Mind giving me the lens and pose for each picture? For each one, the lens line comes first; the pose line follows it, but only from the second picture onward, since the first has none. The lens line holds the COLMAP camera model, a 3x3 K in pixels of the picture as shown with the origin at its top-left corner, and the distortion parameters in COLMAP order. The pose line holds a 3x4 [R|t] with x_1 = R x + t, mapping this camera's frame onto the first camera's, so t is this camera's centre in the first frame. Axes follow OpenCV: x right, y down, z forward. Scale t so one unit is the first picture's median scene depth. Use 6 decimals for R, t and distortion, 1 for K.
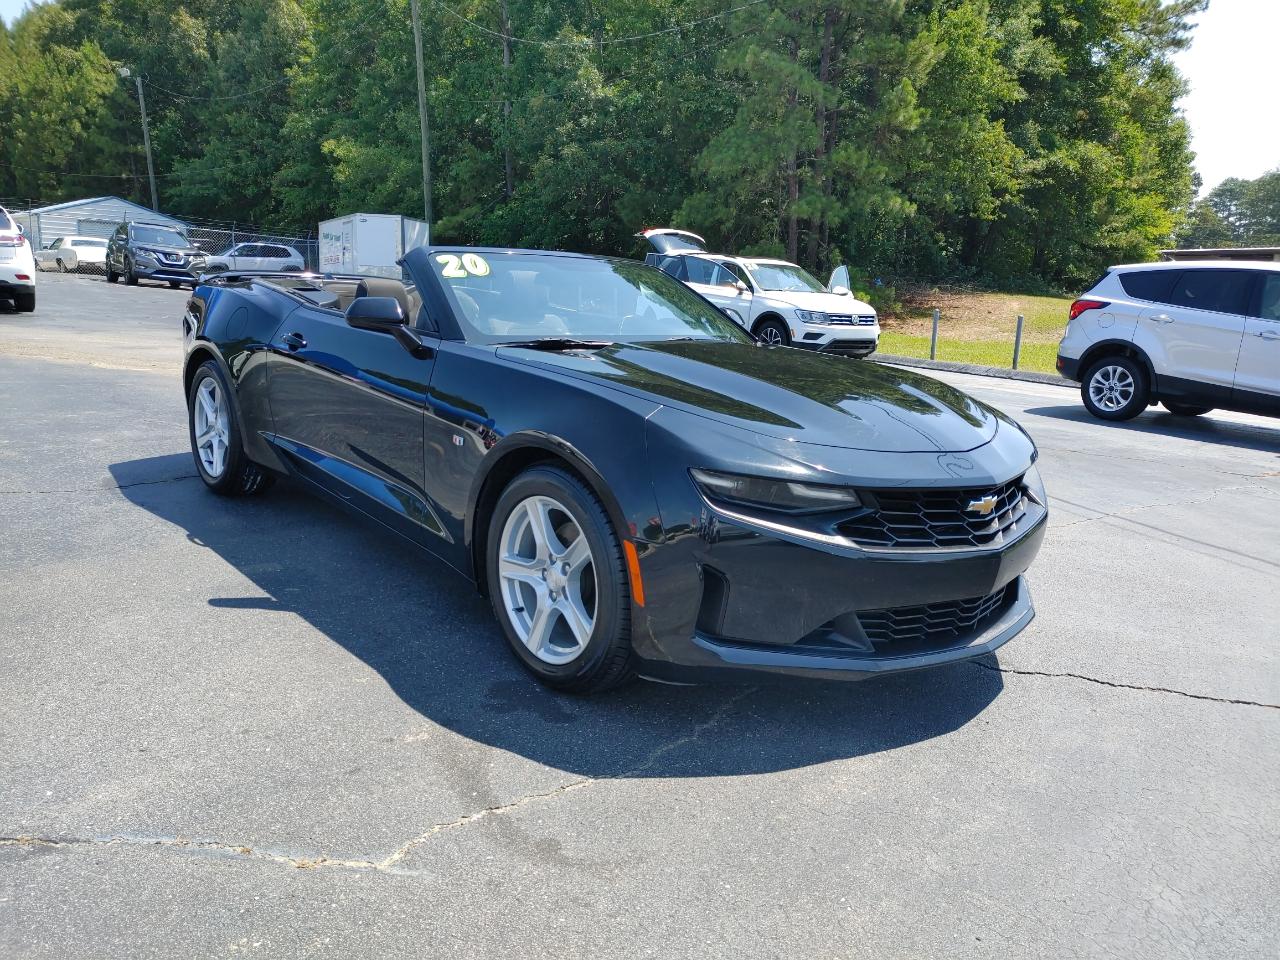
lens RADIAL K [[1007.5, 0, 673.1], [0, 1007.5, 482.3], [0, 0, 1]] dist [0.038845, -0.030115]
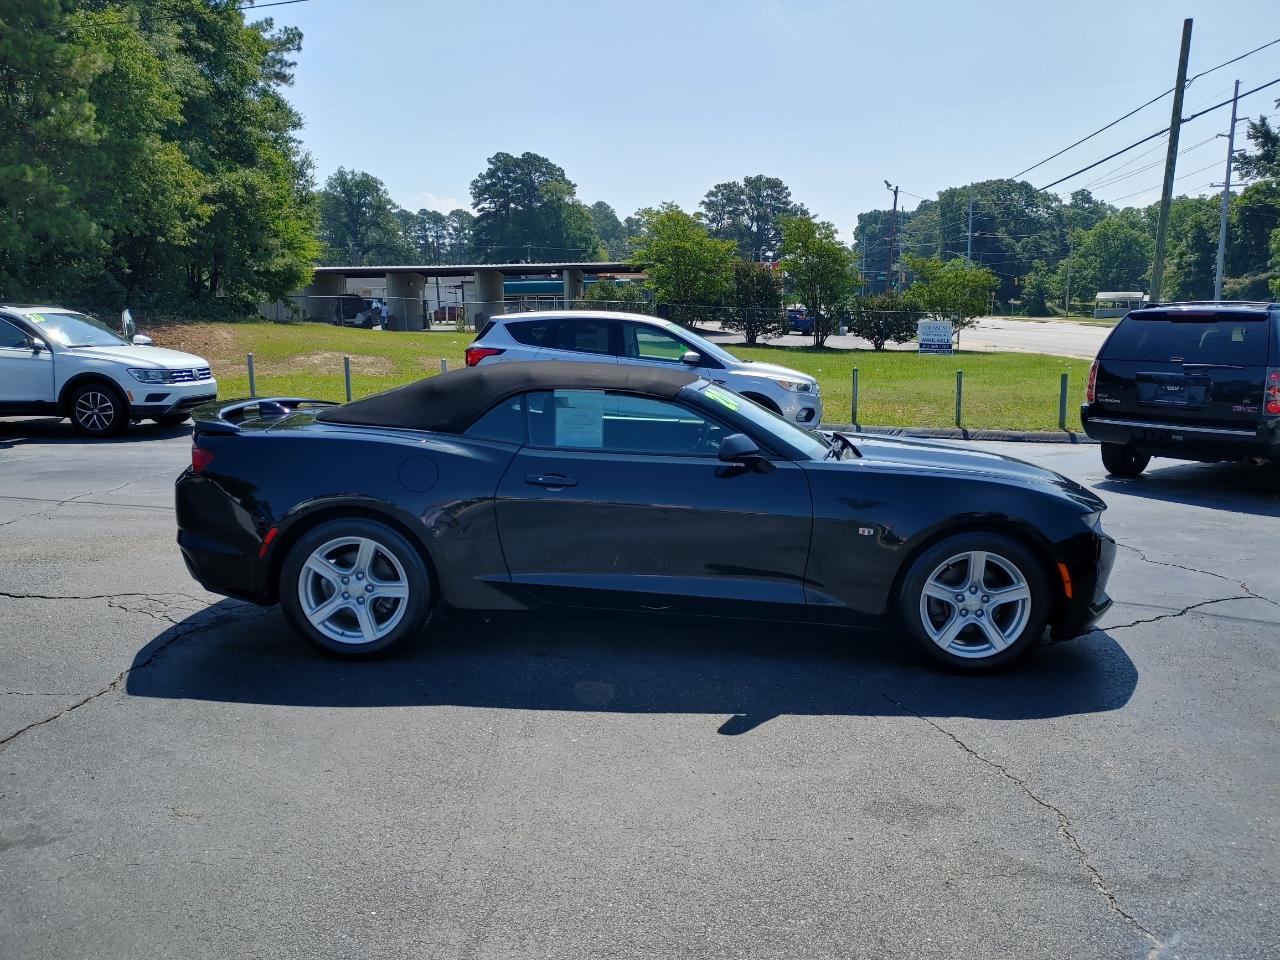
lens RADIAL K [[1007.5, 0, 649.6], [0, 1007.5, 473.7], [0, 0, 1]] dist [0.038845, -0.030115]
pose [[0.630637, -0.163178, 0.758729, -0.170995], [0.167816, 0.983188, 0.071967, -0.045271], [-0.757717, 0.081942, 0.647419, 0.072786]]
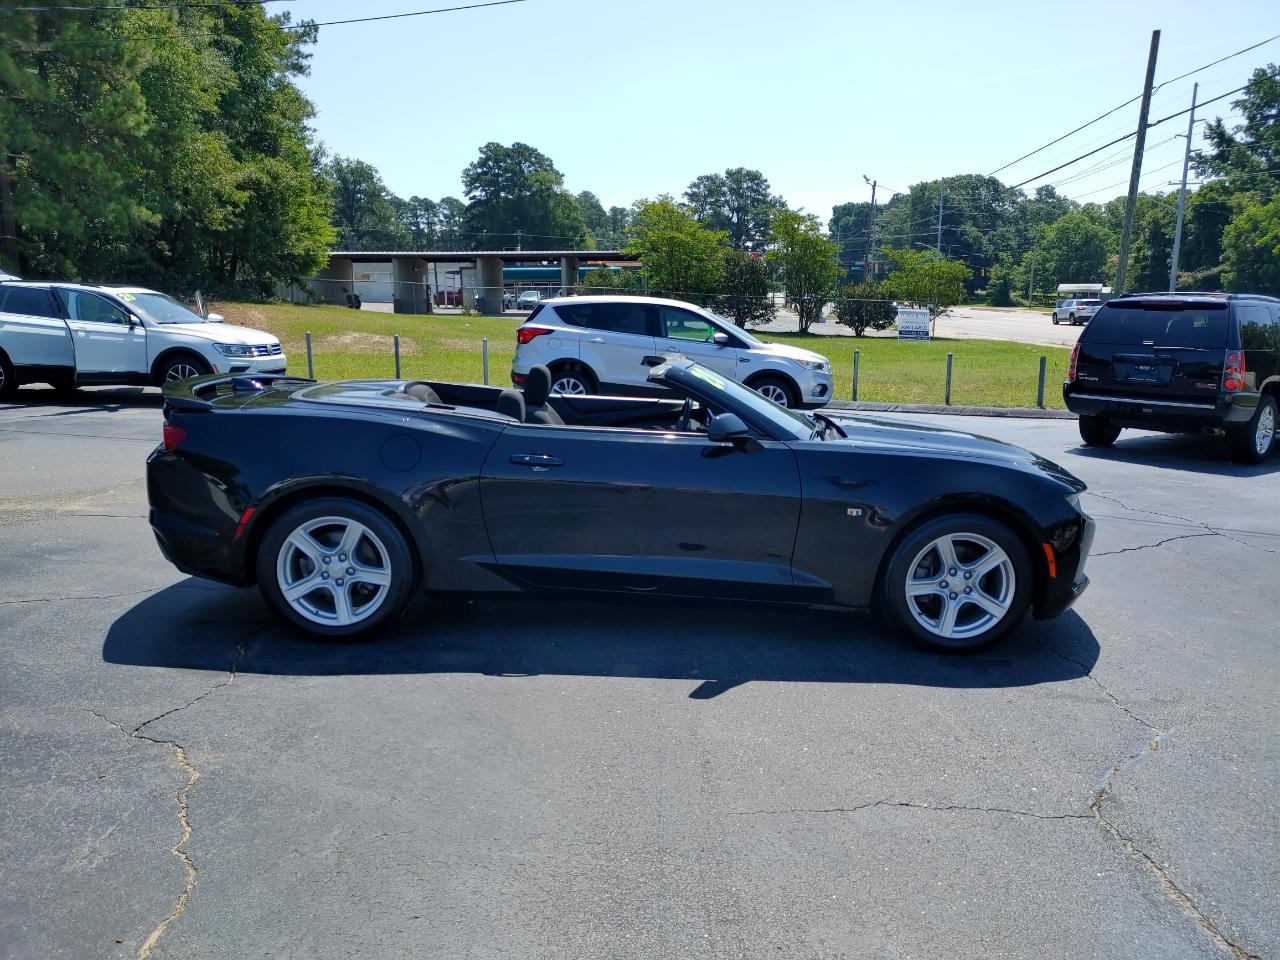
lens RADIAL K [[1007.5, 0, 634.5], [0, 1007.5, 485.7], [0, 0, 1]] dist [0.038845, -0.030115]
pose [[0.609150, -0.177701, 0.772890, -0.254005], [0.160574, 0.982023, 0.099229, -0.045162], [-0.776629, 0.063660, 0.626733, 0.066200]]
